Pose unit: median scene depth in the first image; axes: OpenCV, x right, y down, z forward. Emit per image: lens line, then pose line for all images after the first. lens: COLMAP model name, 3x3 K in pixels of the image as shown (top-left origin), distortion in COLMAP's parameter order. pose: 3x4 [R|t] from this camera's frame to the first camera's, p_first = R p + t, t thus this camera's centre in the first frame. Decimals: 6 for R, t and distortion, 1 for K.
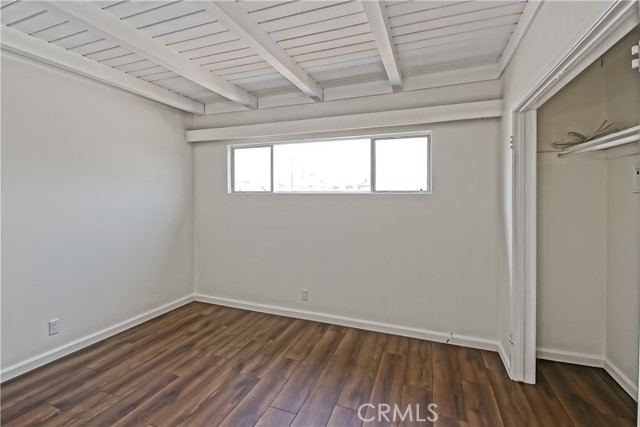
lens RADIAL K [[288.3, 0, 308.5], [0, 288.3, 207.7], [0, 0, 1]] dist [0.007994, -0.009742]
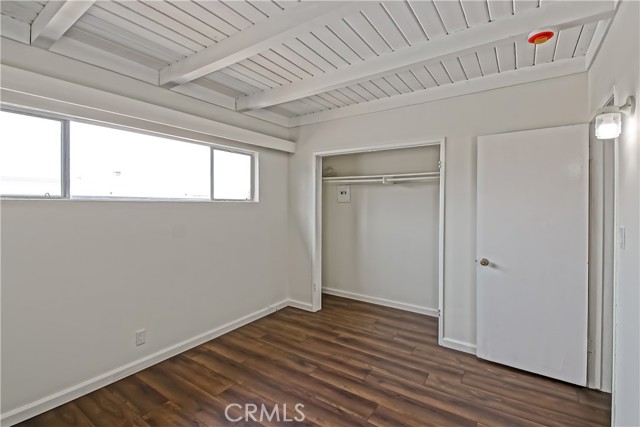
lens RADIAL K [[288.3, 0, 317.9], [0, 288.3, 208.0], [0, 0, 1]] dist [0.007994, -0.009742]
pose [[0.231671, -0.016061, 0.972662, -0.720445], [0.033011, 0.999418, 0.008640, -0.023804], [-0.972234, 0.030106, 0.232066, 0.435787]]
